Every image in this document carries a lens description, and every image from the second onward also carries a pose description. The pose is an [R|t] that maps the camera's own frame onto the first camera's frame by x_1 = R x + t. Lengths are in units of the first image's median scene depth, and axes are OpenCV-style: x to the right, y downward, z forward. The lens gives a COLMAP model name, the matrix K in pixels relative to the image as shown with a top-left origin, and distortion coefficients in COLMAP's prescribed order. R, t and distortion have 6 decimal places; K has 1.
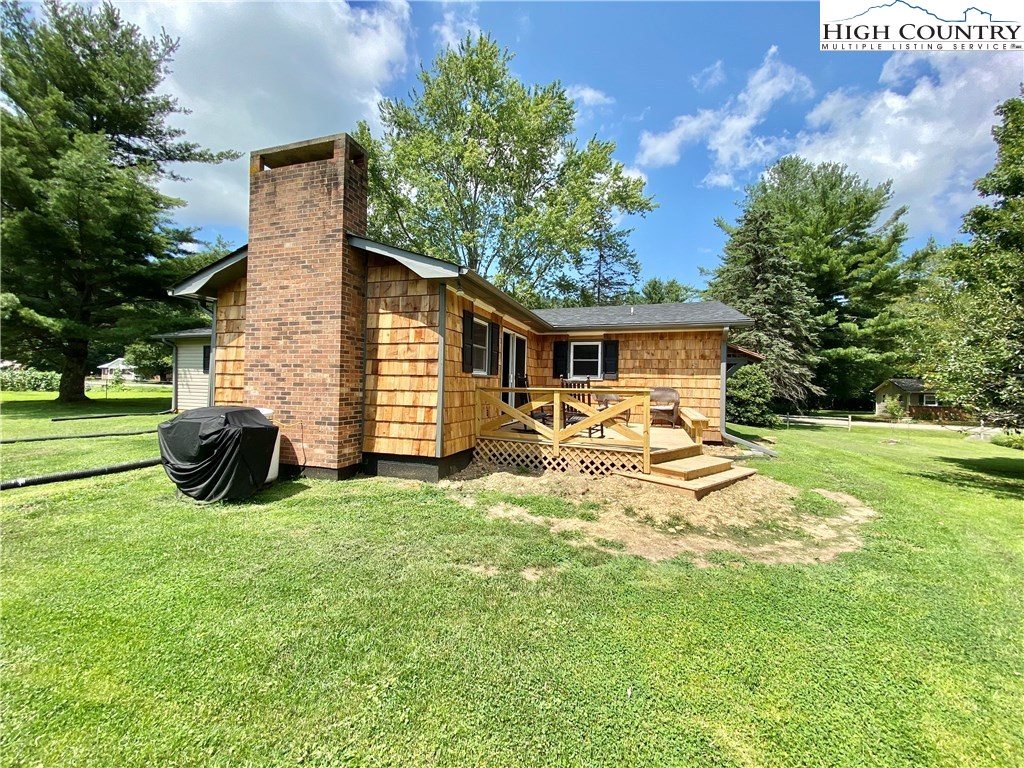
lens RADIAL K [[416.2, 0, 512.0], [0, 416.2, 384.0], [0, 0, 1]] dist [0.030725, -0.021792]
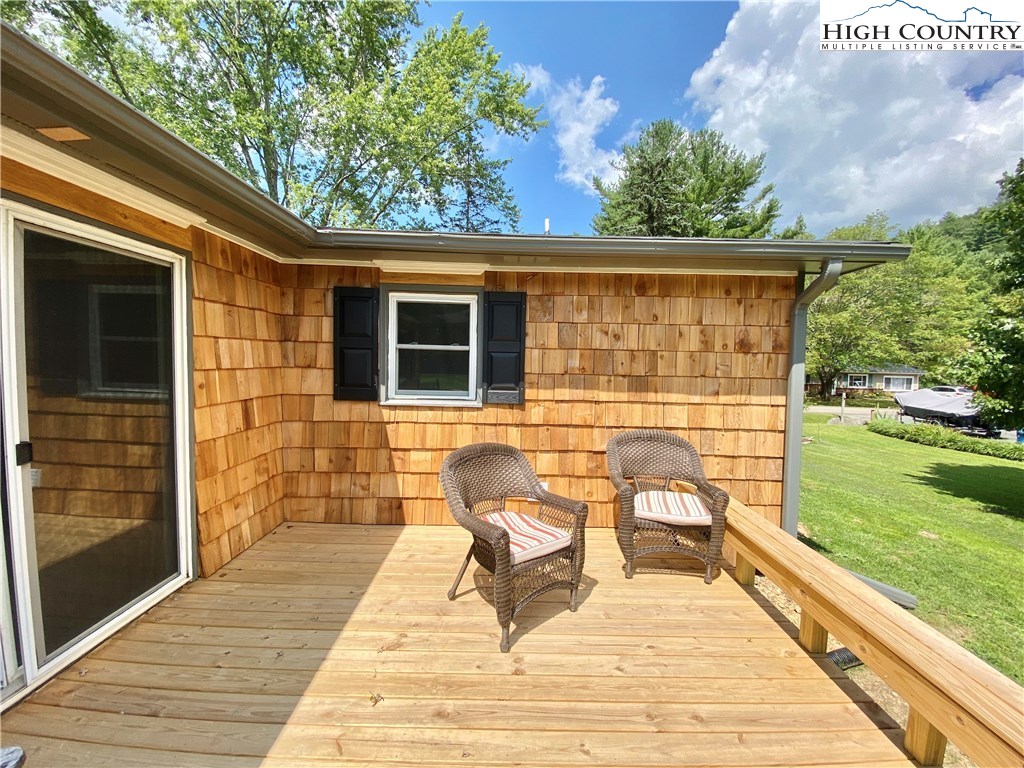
lens RADIAL K [[416.2, 0, 512.0], [0, 416.2, 384.0], [0, 0, 1]] dist [0.030725, -0.021792]
pose [[0.950869, -0.013360, 0.309306, 0.134630], [-0.008219, 0.997627, 0.068357, -0.051850], [-0.309485, -0.067540, 0.948503, 0.662252]]
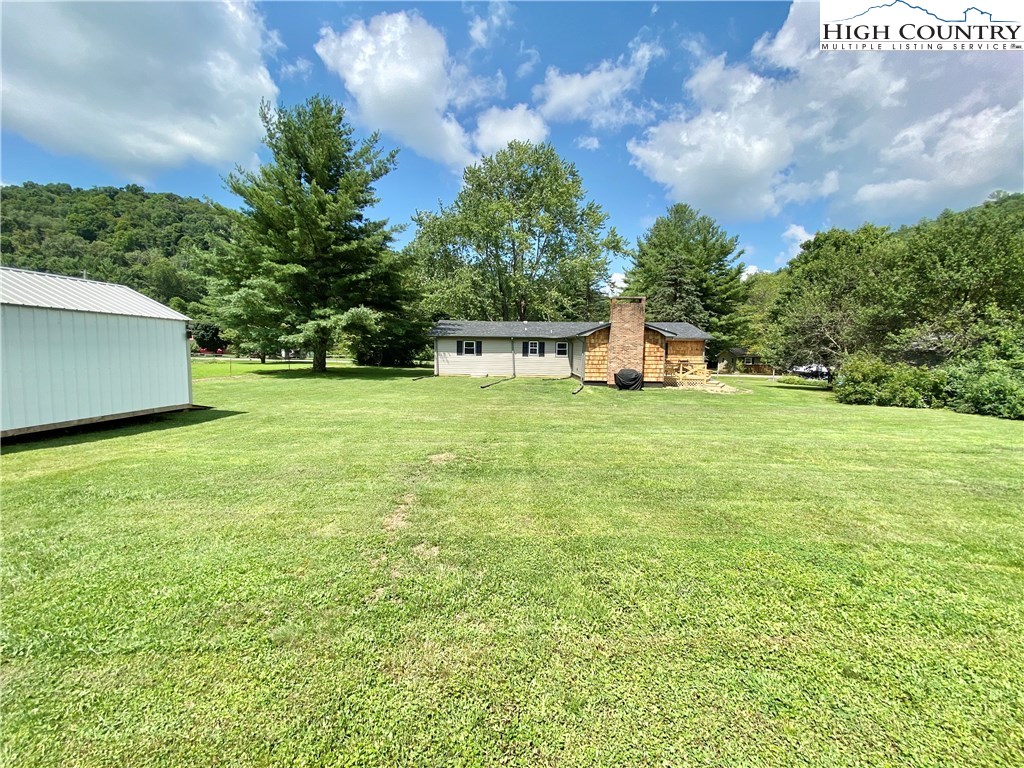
lens RADIAL K [[416.2, 0, 512.0], [0, 416.2, 384.0], [0, 0, 1]] dist [0.030725, -0.021792]
pose [[0.958925, -0.030361, 0.282031, -1.443513], [0.006340, 0.996301, 0.085698, -0.078466], [-0.283589, -0.080390, 0.955570, -1.273232]]
